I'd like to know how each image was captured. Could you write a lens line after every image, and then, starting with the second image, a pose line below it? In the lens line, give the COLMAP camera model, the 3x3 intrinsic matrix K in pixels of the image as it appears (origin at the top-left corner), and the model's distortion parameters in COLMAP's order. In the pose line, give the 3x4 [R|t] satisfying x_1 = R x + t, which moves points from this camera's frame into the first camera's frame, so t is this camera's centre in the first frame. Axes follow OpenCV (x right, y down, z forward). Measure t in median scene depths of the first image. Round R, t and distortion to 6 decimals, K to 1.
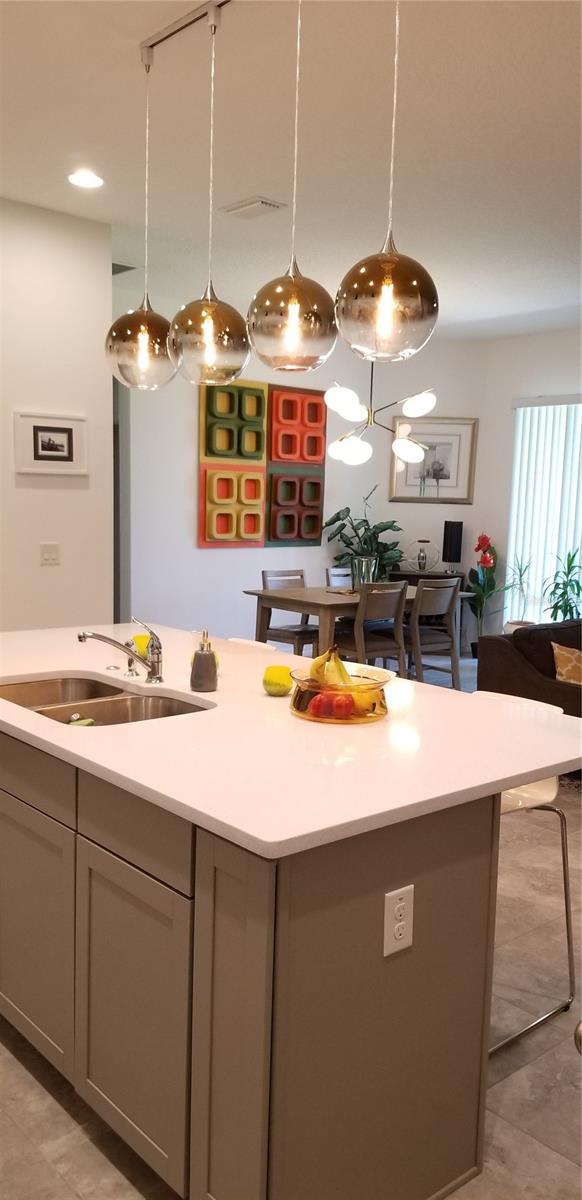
lens RADIAL K [[922.5, 0, 293.2], [0, 922.5, 618.6], [0, 0, 1]] dist [0.000998, -0.002213]
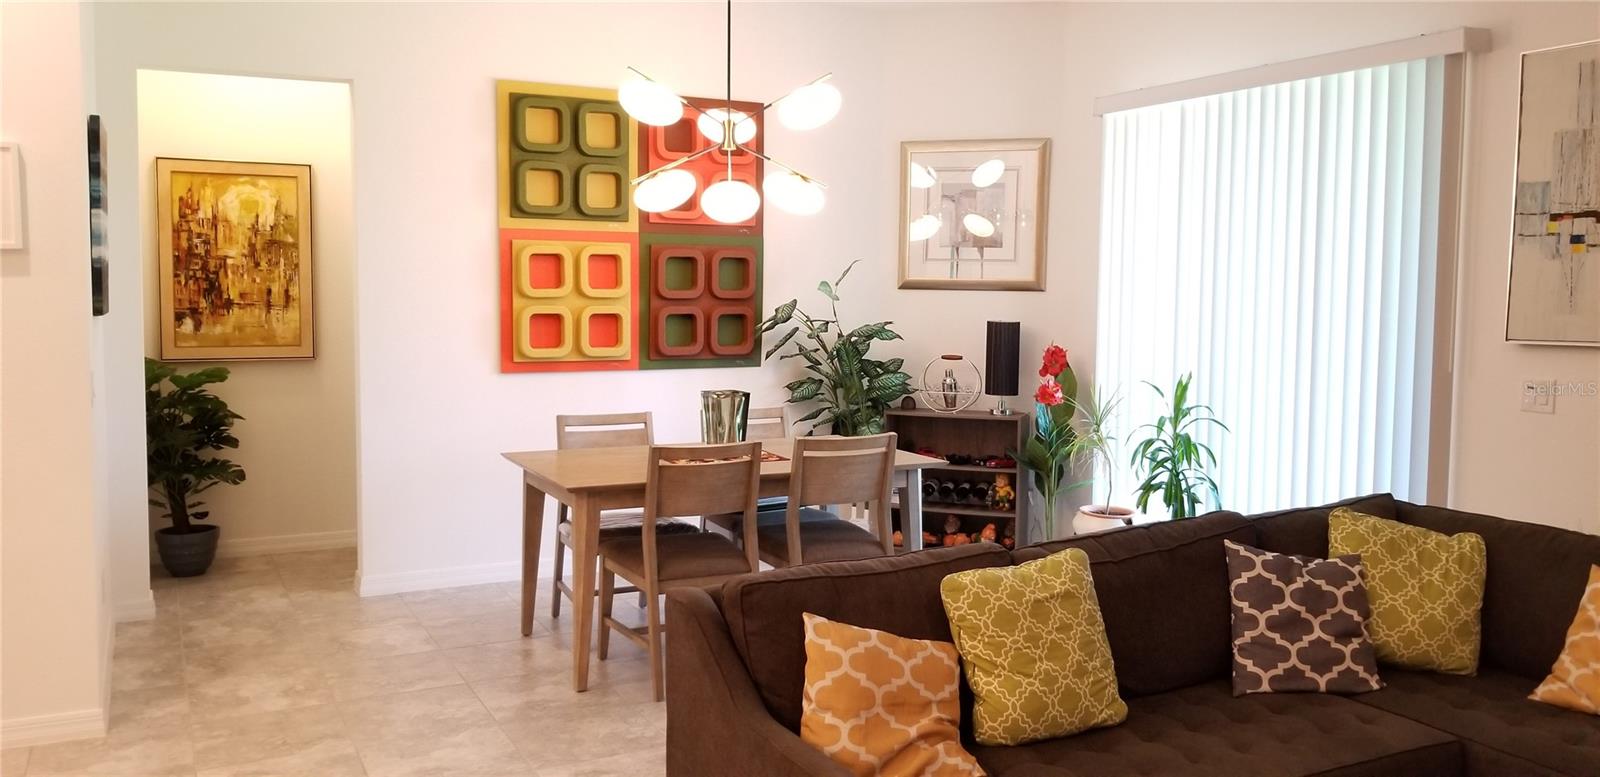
lens RADIAL K [[1230.0, 0, 801.1], [0, 1230.0, 364.0], [0, 0, 1]] dist [0.000998, -0.002213]
pose [[0.970728, -0.001903, -0.240175, 0.255049], [-0.014471, 0.997689, -0.066390, -0.031636], [0.239746, 0.067922, 0.968457, 0.275497]]
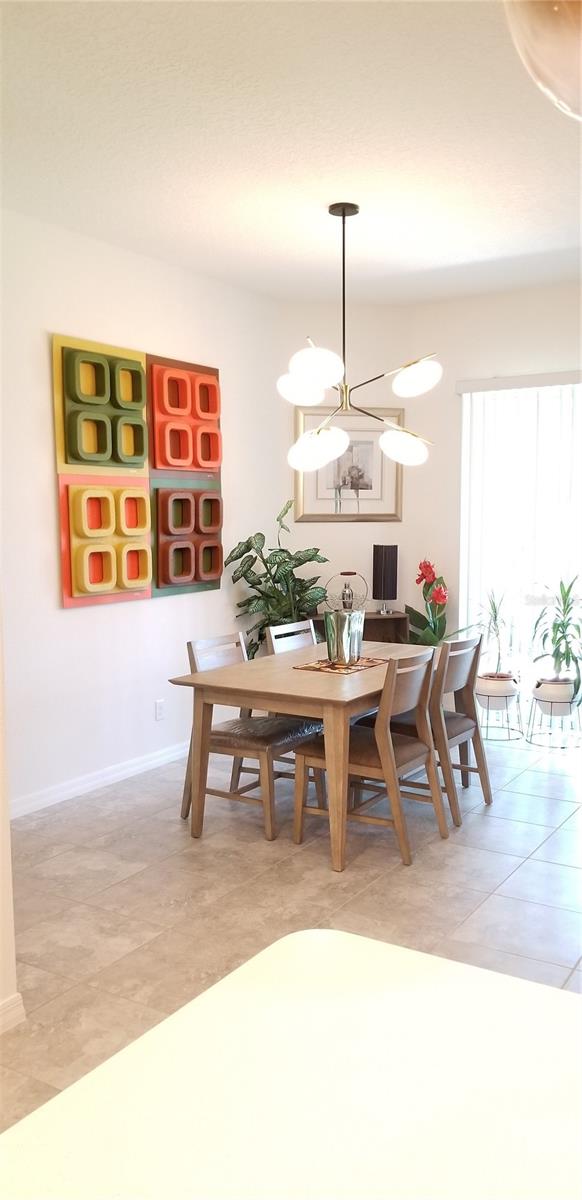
lens RADIAL K [[922.5, 0, 293.2], [0, 922.5, 618.6], [0, 0, 1]] dist [0.000998, -0.002213]
pose [[0.957189, -0.067199, 0.281557, -0.123141], [0.070503, 0.997510, -0.001609, -0.054504], [-0.280748, 0.021391, 0.959543, 0.329987]]
